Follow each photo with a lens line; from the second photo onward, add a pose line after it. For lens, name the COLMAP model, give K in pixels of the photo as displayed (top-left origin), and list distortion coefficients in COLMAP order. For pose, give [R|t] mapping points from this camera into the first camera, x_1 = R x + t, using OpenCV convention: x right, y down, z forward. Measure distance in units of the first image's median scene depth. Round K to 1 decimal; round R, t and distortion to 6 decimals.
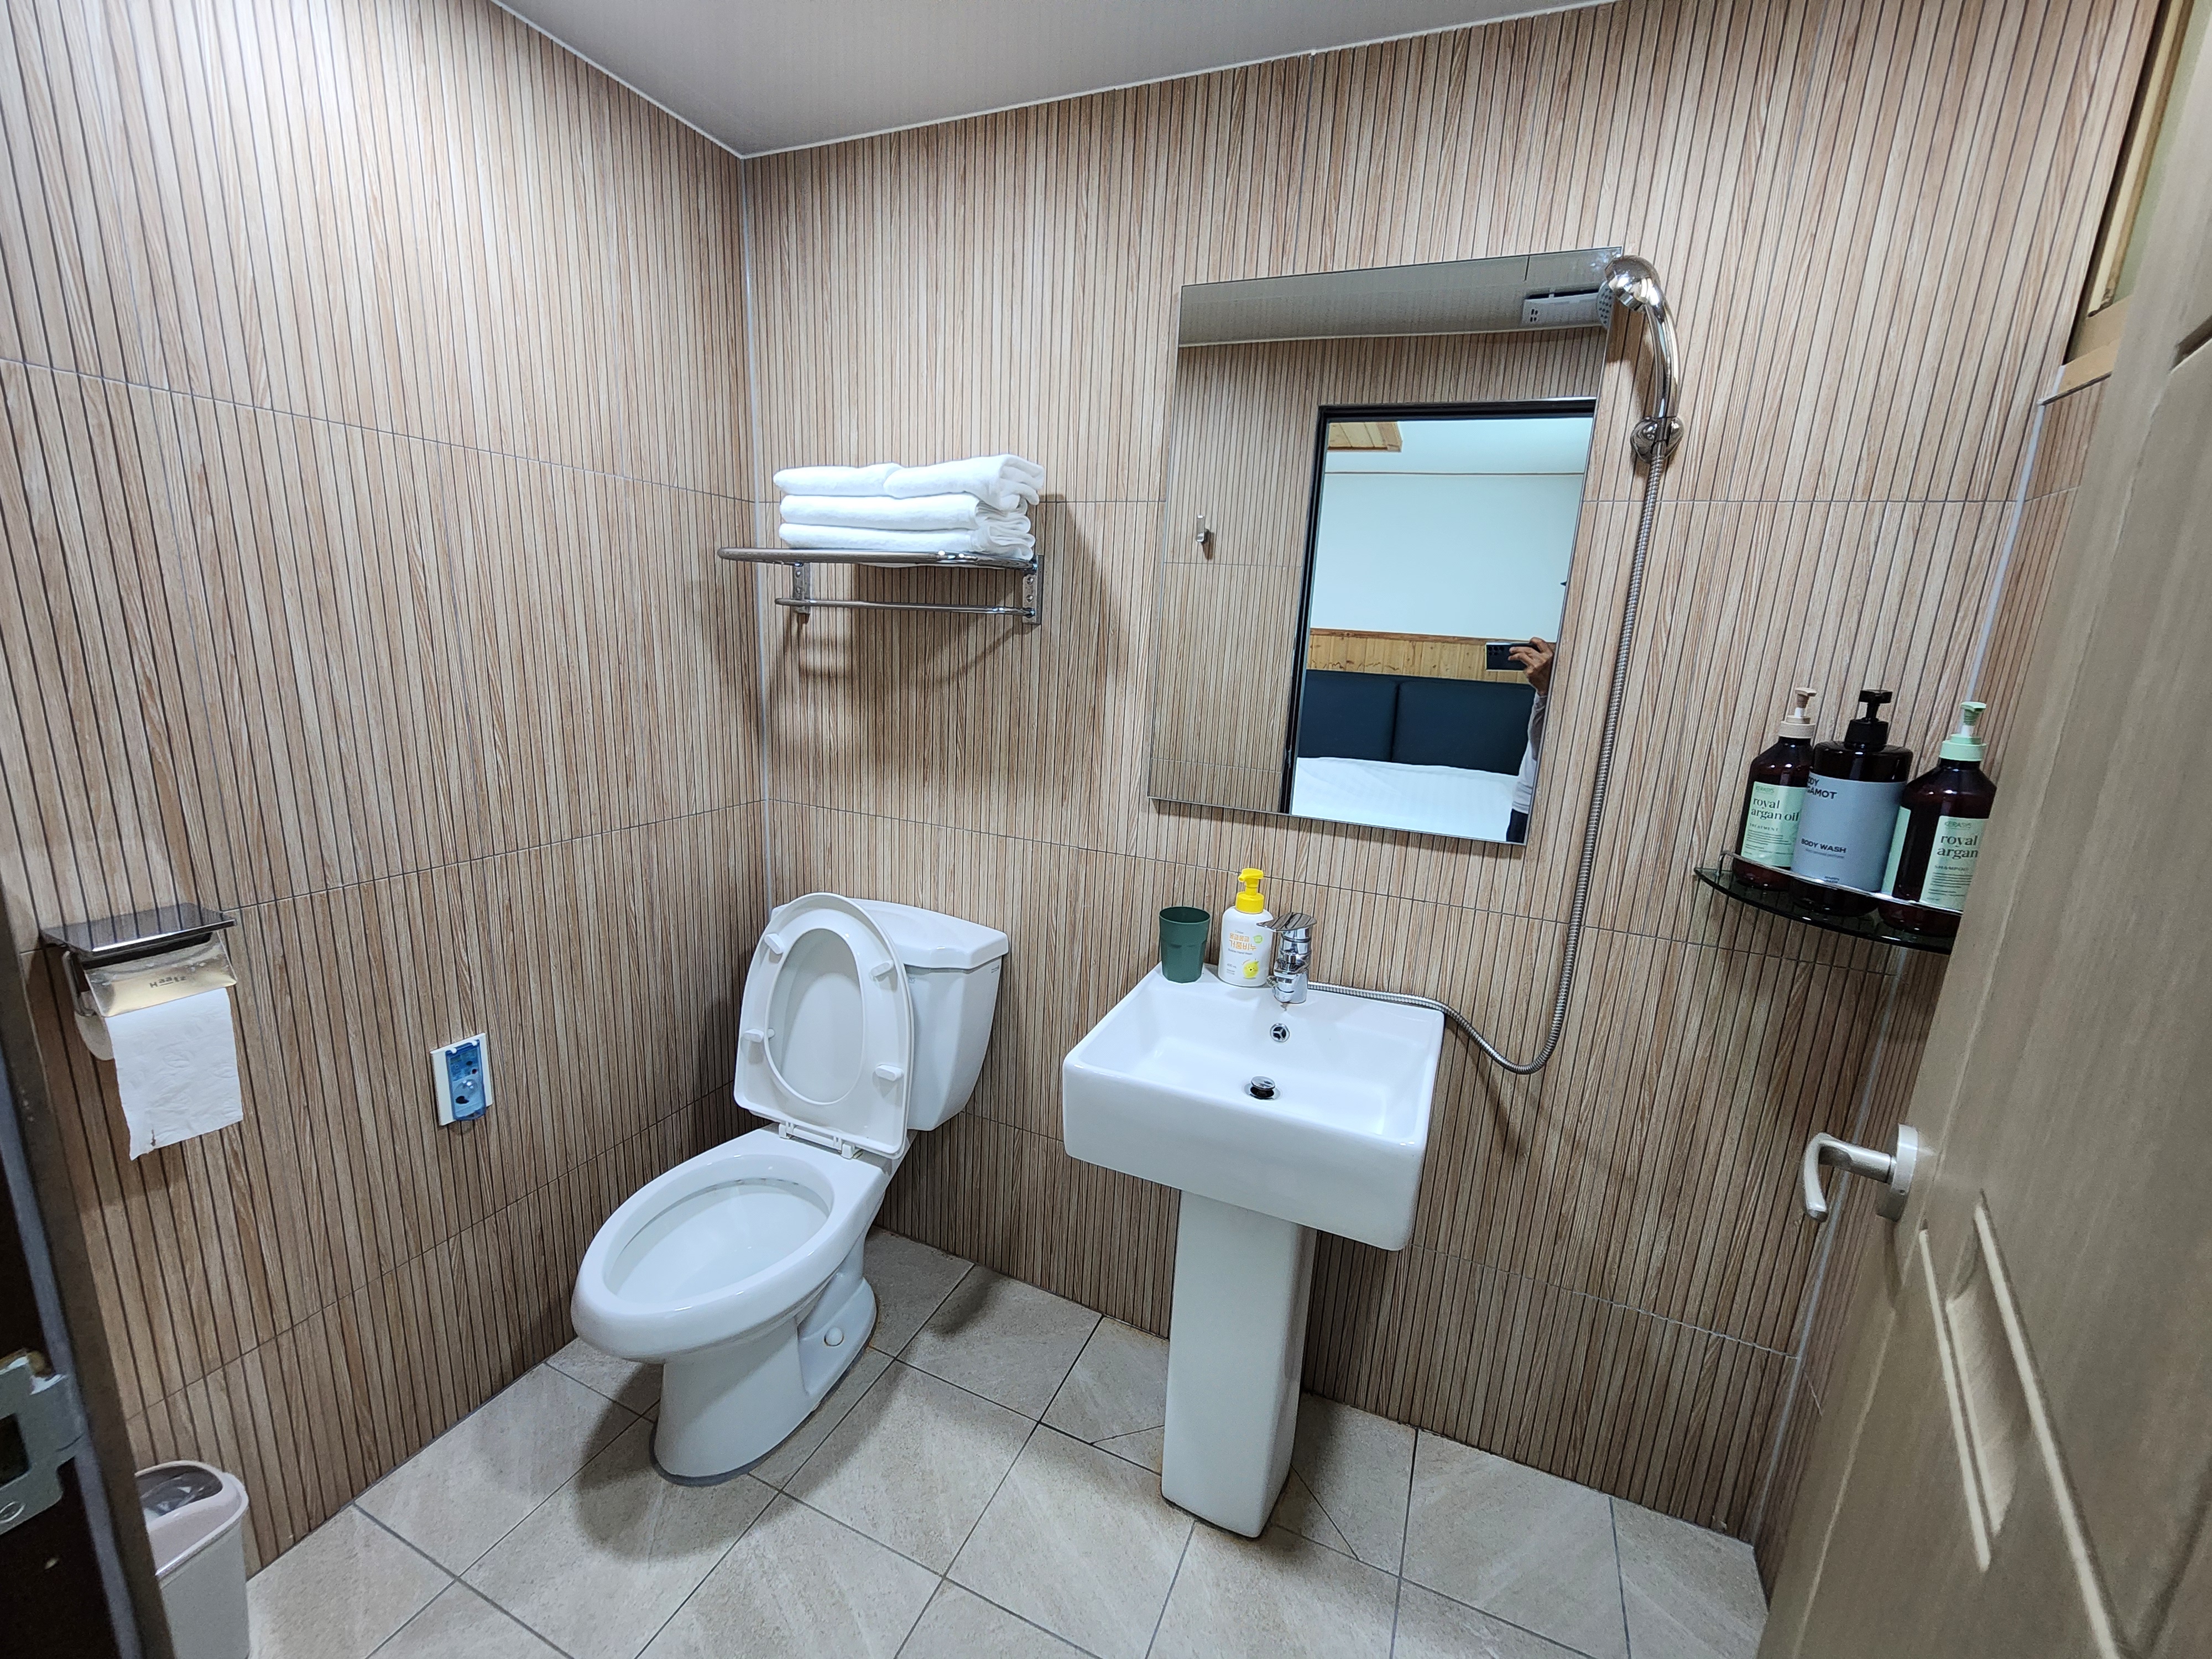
lens RADIAL K [[935.4, 0, 1099.0], [0, 935.4, 779.3], [0, 0, 1]] dist [0.002109, 0.000108]
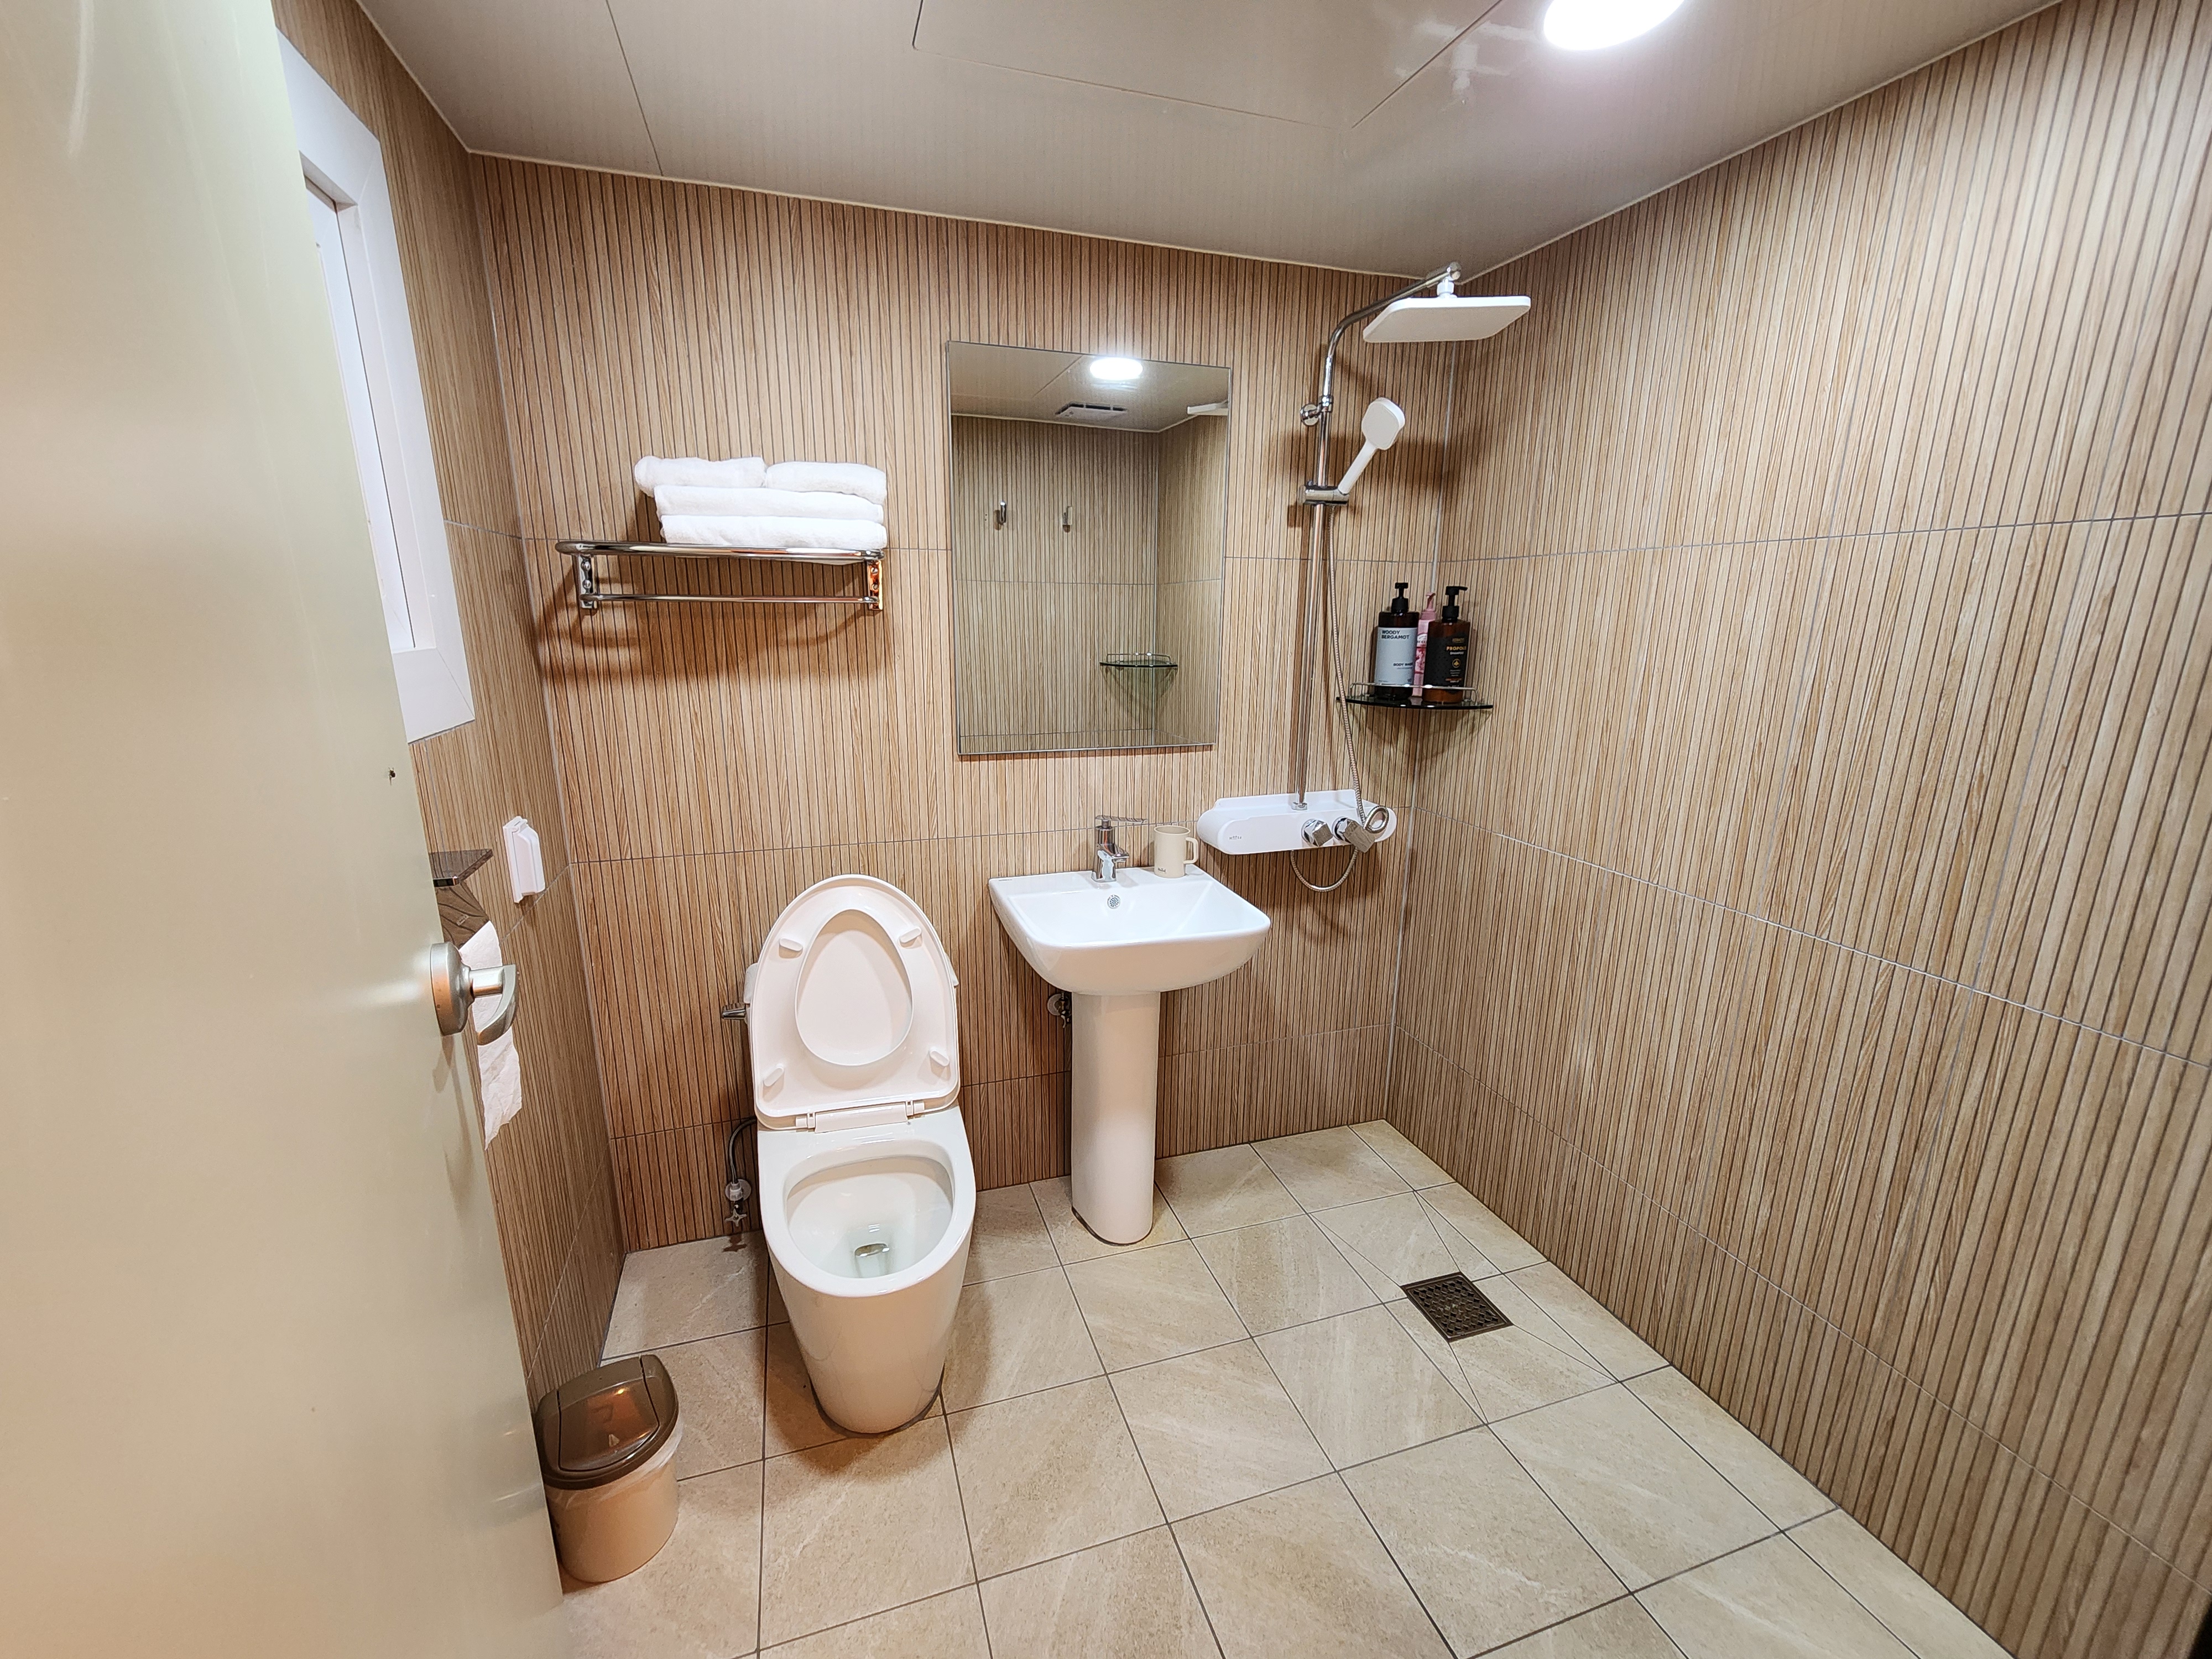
lens RADIAL K [[886.1, 0, 1106.0], [0, 886.1, 829.5], [0, 0, 1]] dist [0.001025, -0.000256]
pose [[0.675417, 0.154147, -0.721146, 0.719811], [-0.148130, 0.986337, 0.072096, 0.088982], [0.722406, 0.058128, 0.689022, -0.299461]]
